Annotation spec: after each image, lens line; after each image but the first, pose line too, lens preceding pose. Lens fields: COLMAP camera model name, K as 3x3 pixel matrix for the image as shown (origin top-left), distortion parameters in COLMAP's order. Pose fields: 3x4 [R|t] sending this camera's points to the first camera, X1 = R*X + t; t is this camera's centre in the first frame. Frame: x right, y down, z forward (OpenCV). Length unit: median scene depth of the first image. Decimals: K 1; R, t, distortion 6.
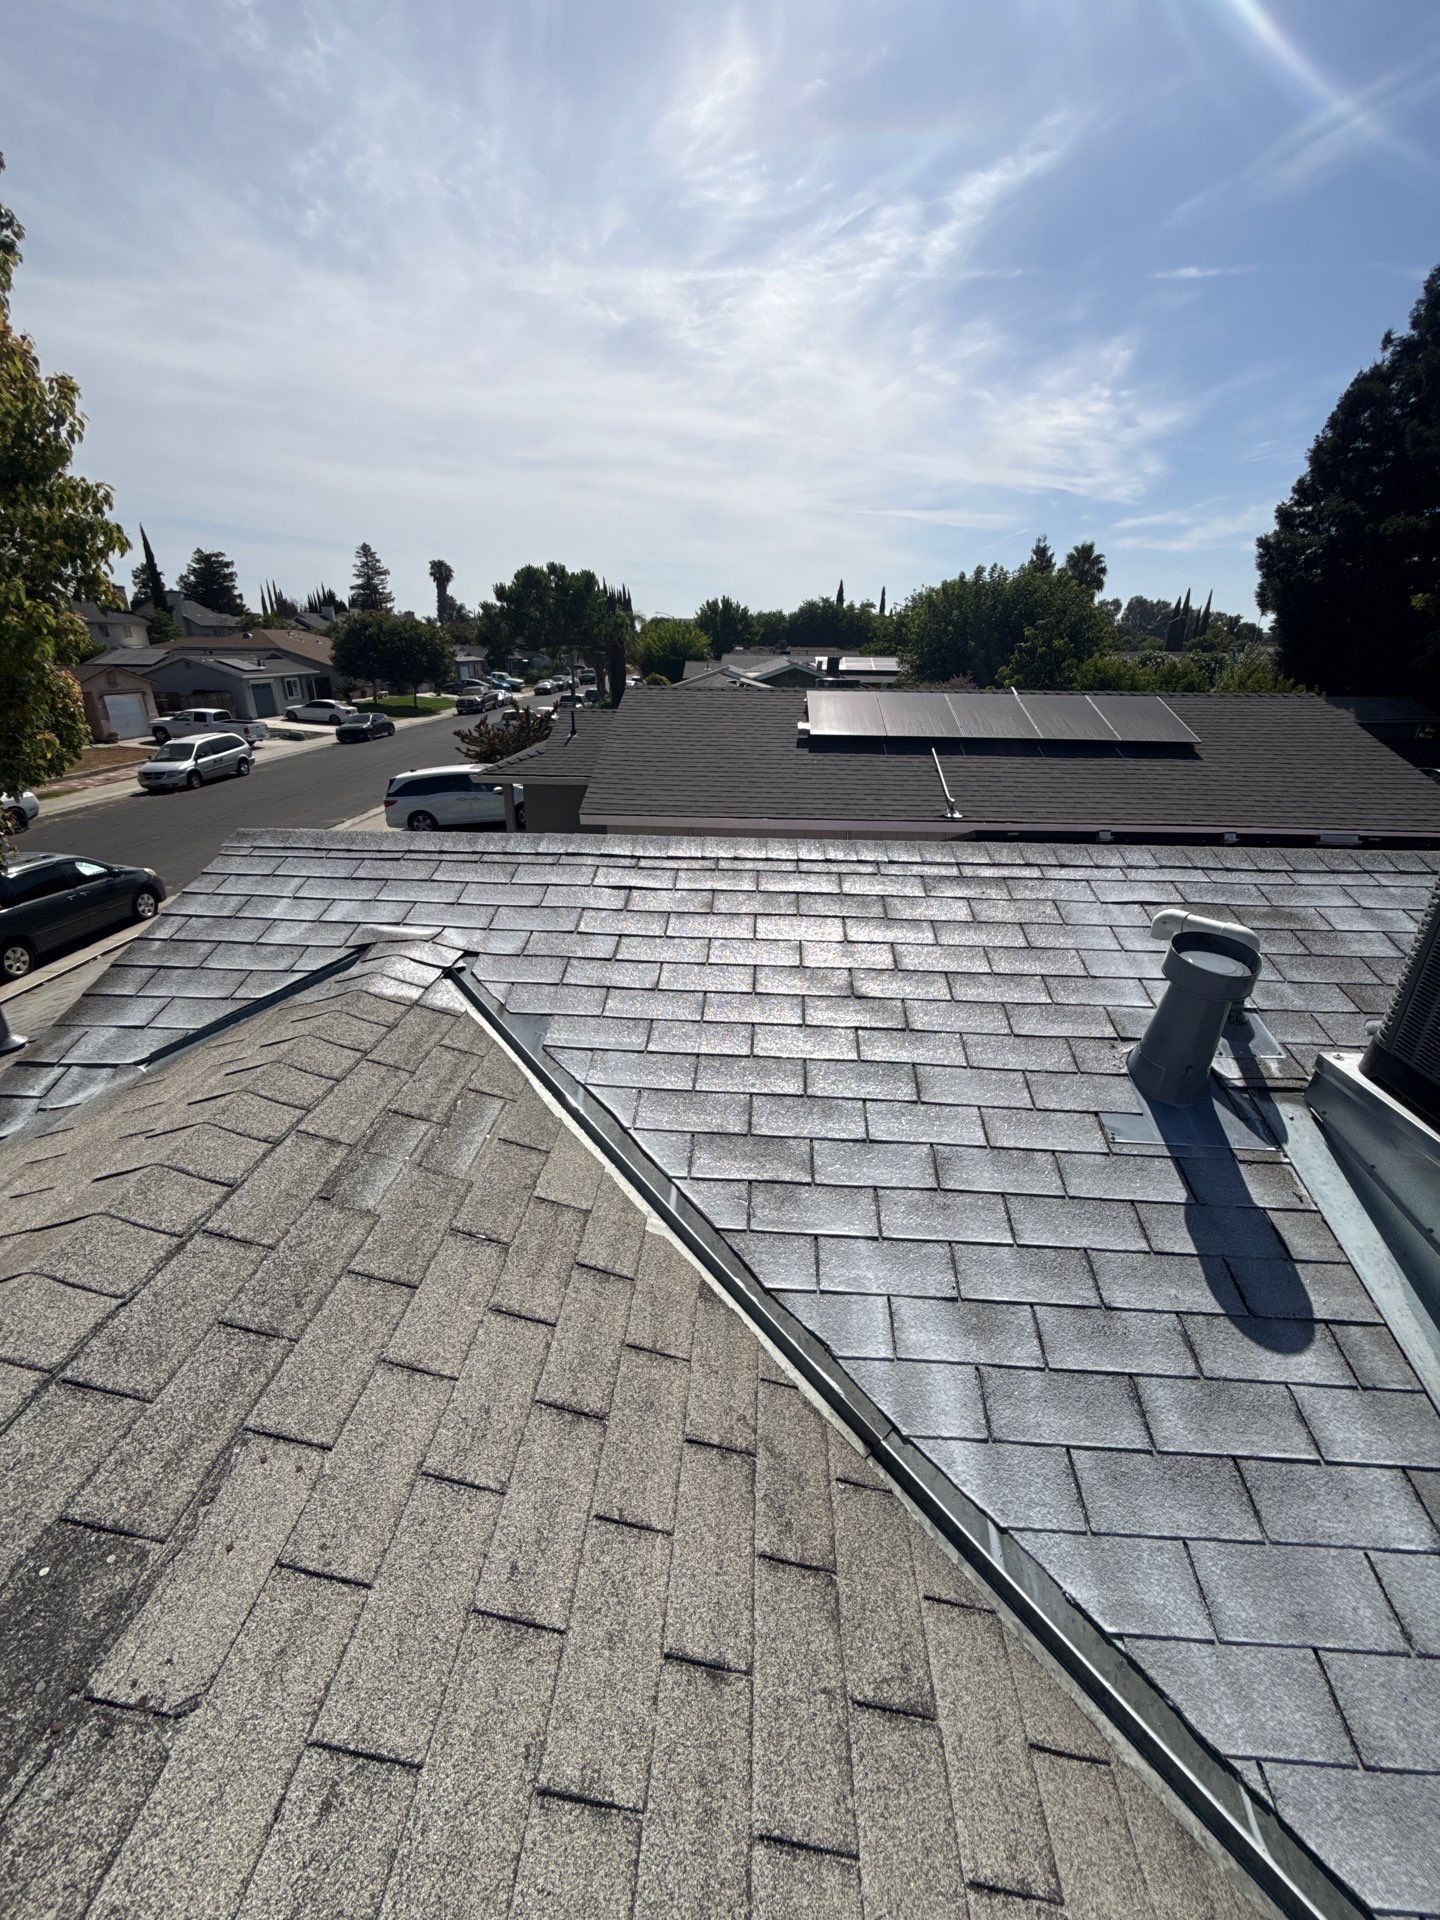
lens RADIAL K [[761.4, 0, 723.7], [0, 761.4, 956.0], [0, 0, 1]] dist [-0.000666, -0.000451]
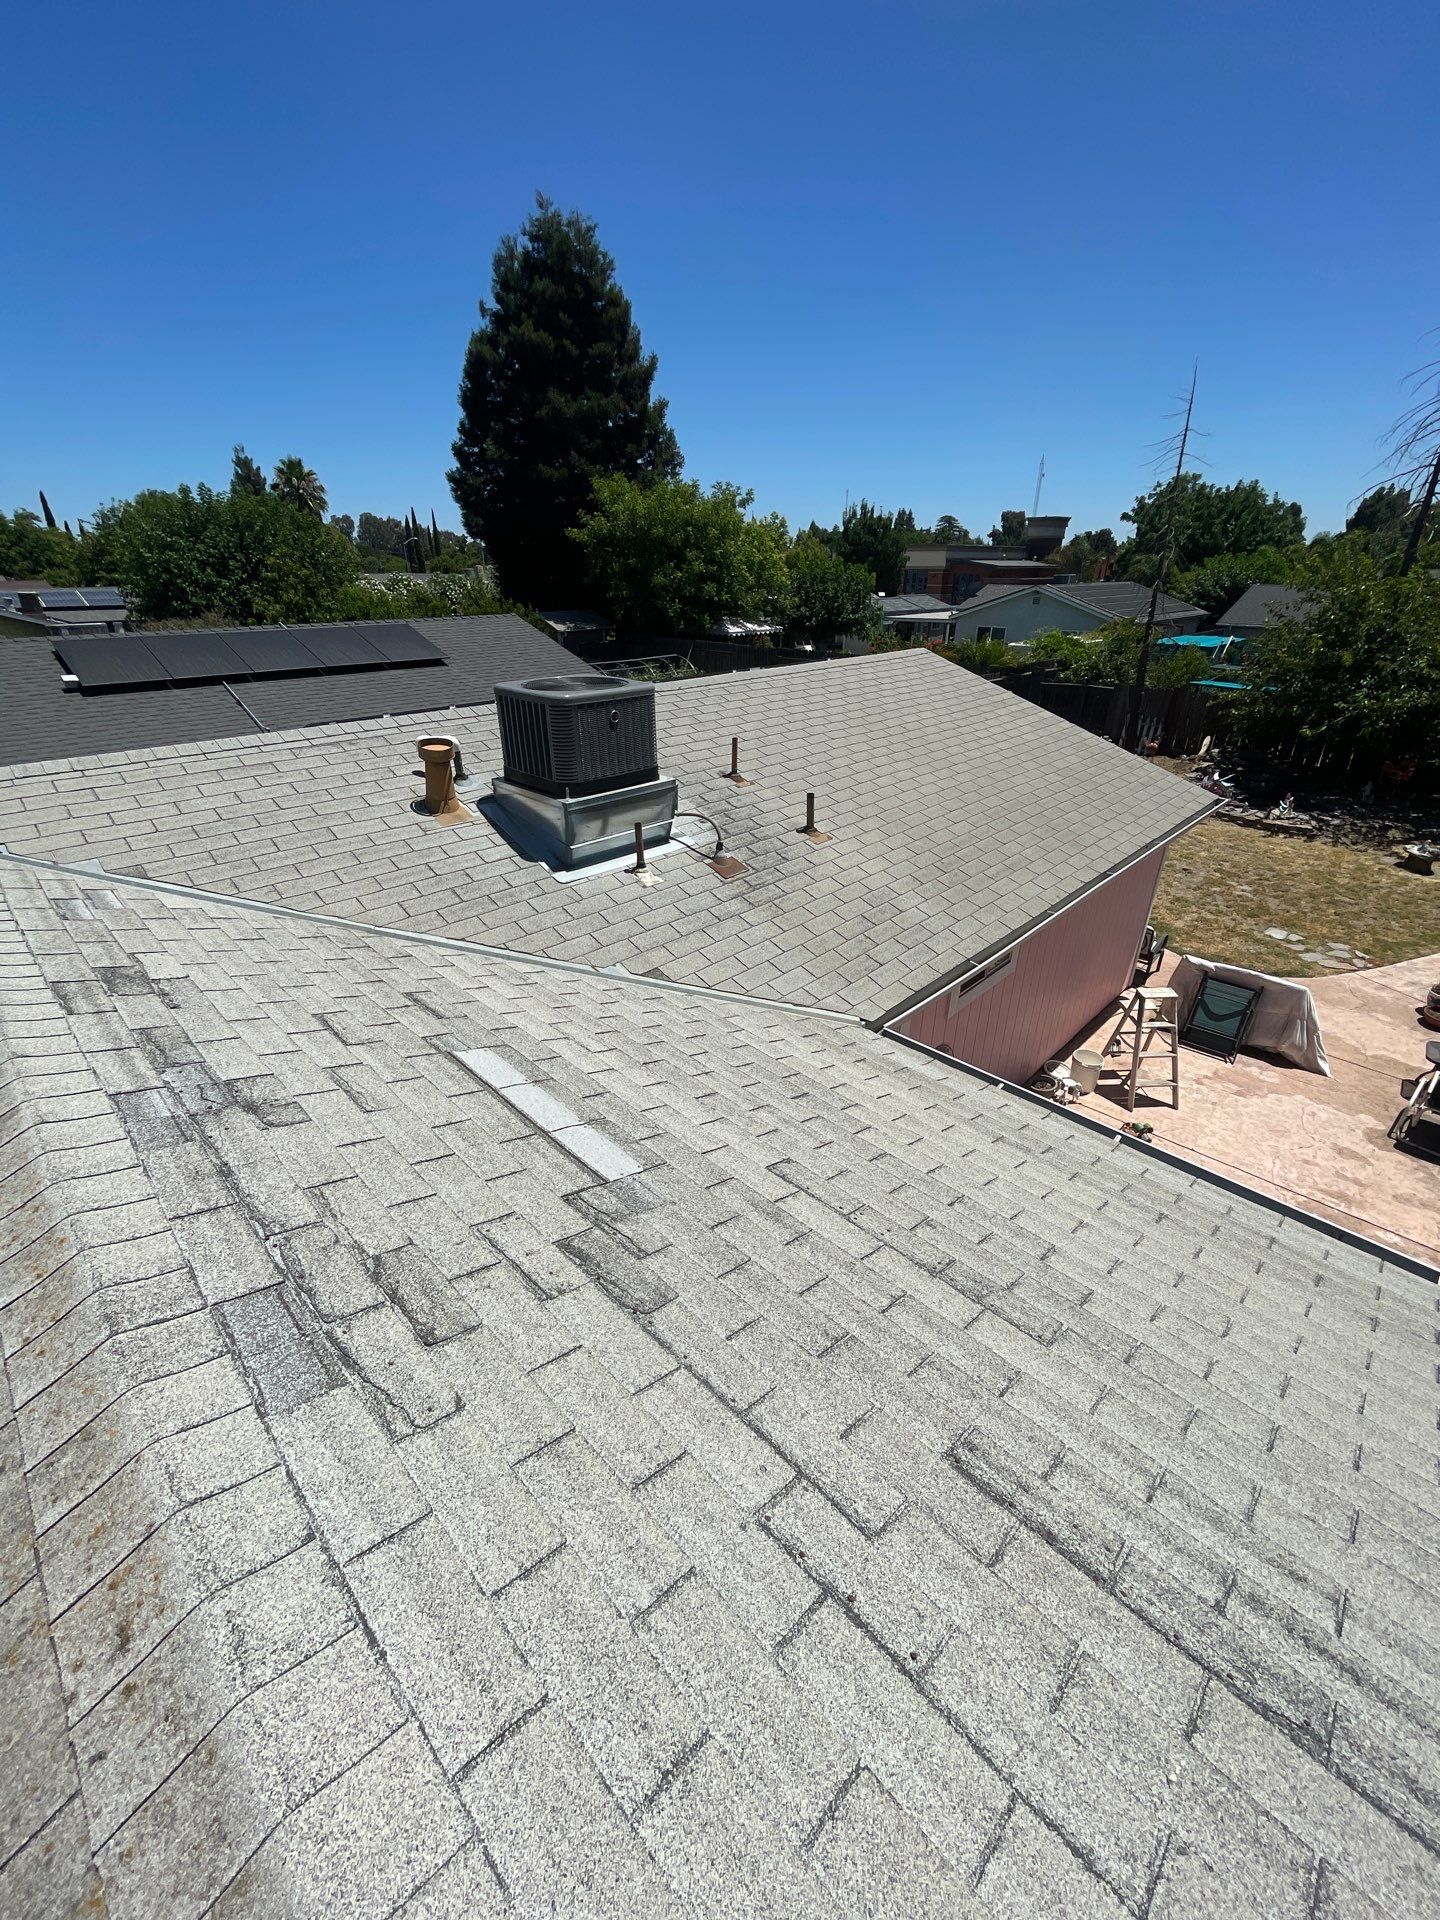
lens RADIAL K [[761.4, 0, 723.6], [0, 761.4, 960.2], [0, 0, 1]] dist [-0.000666, -0.000451]
pose [[0.665441, -0.349734, 0.659450, -0.046833], [0.287987, 0.935337, 0.205446, 0.032451], [-0.688659, 0.053201, 0.723131, -0.107491]]
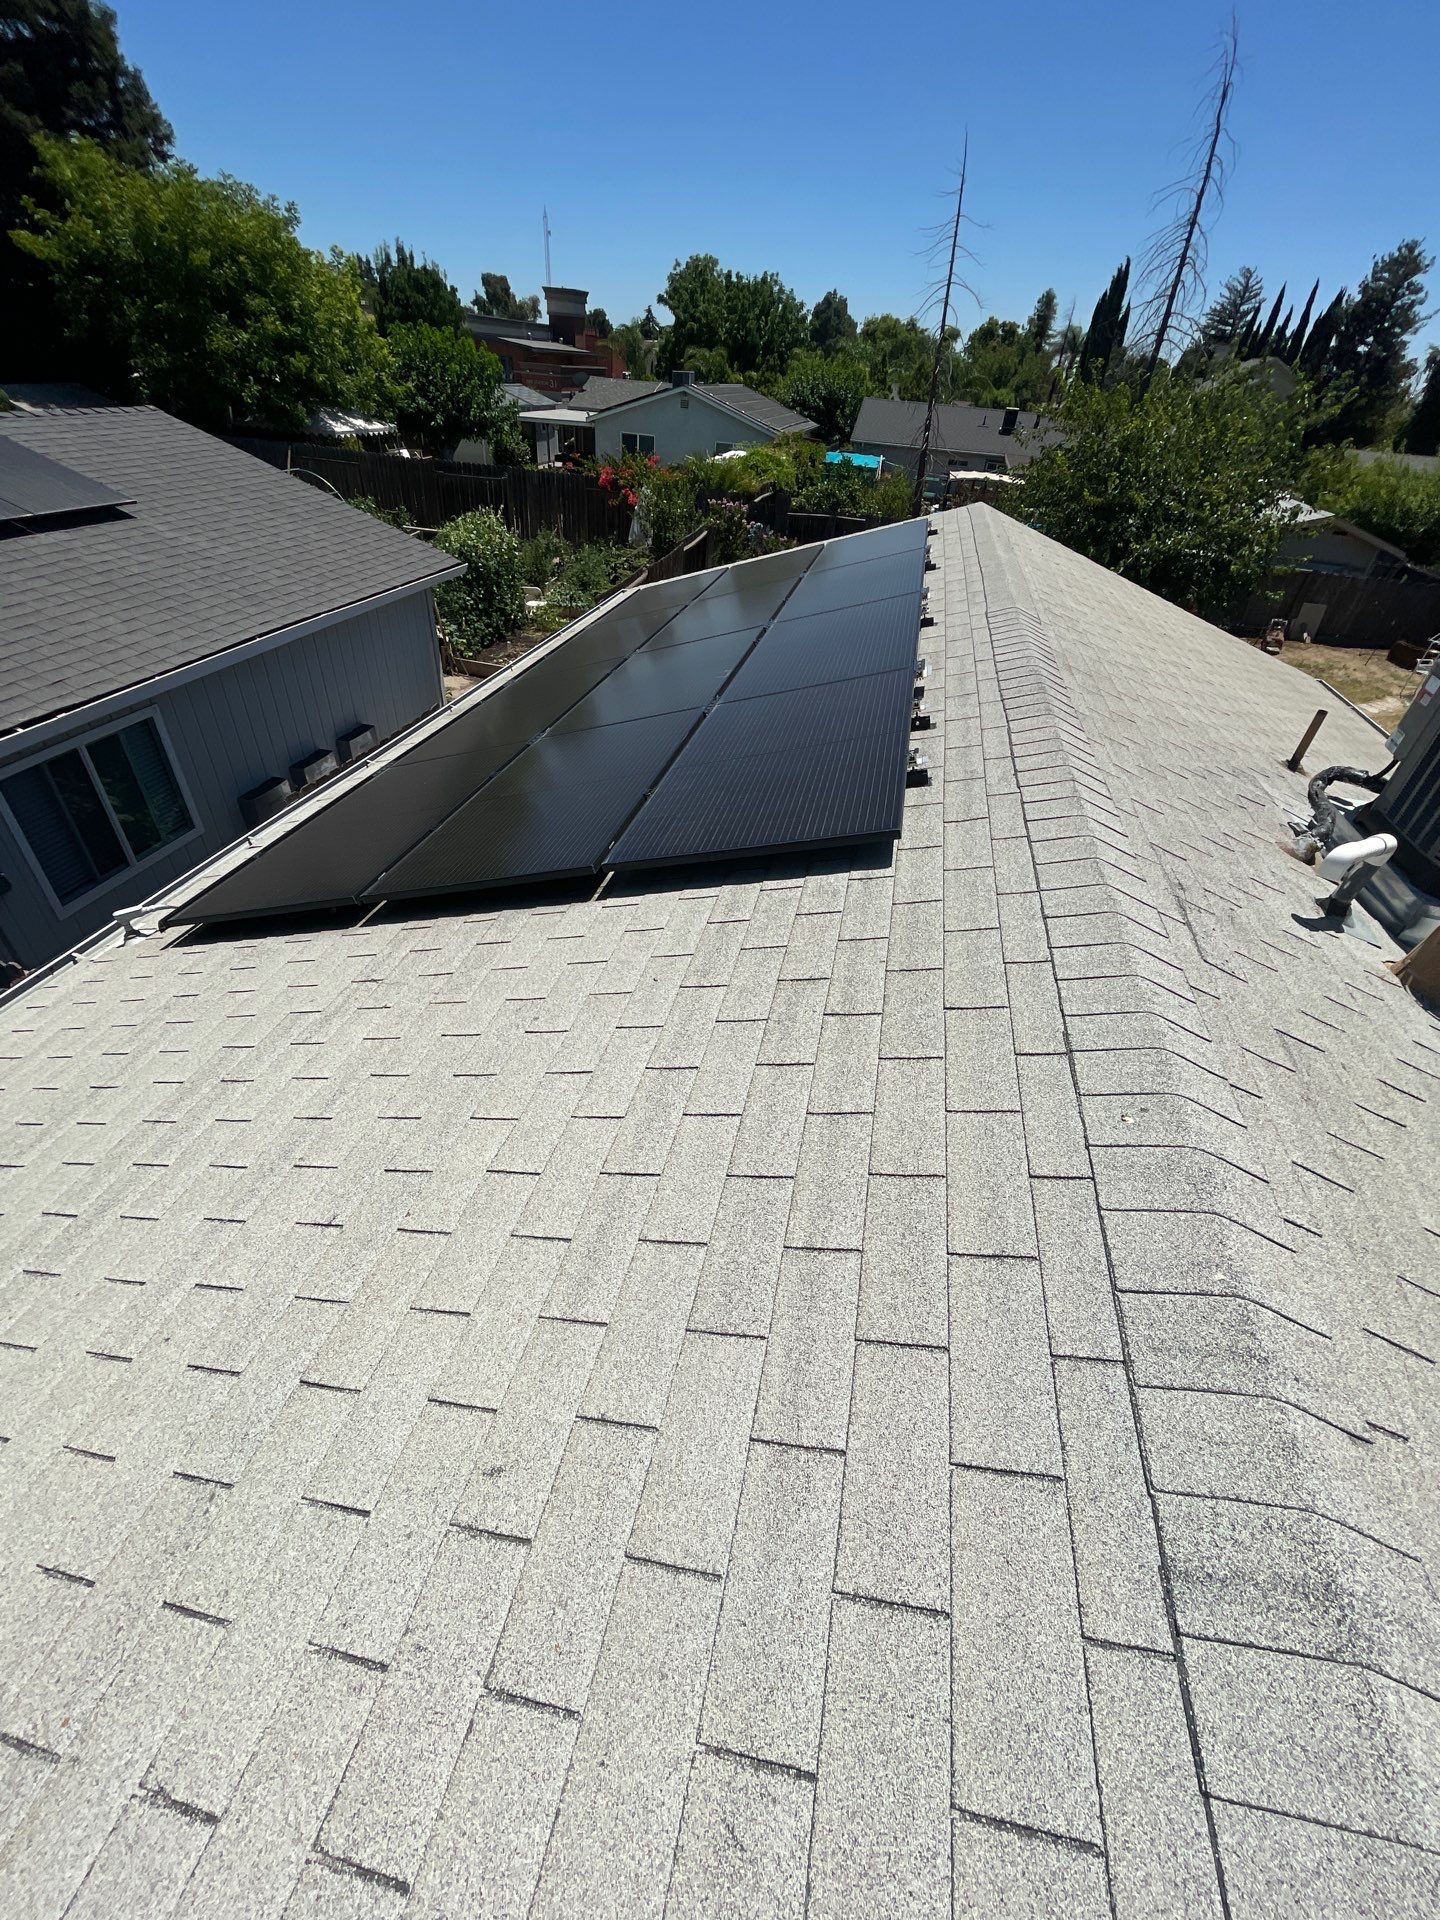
lens RADIAL K [[761.4, 0, 739.7], [0, 761.4, 962.3], [0, 0, 1]] dist [-0.000666, -0.000451]
pose [[0.177234, -0.602930, 0.777859, -0.037687], [0.307467, 0.784731, 0.538201, -0.065922], [-0.934907, 0.143779, 0.324462, 0.130691]]
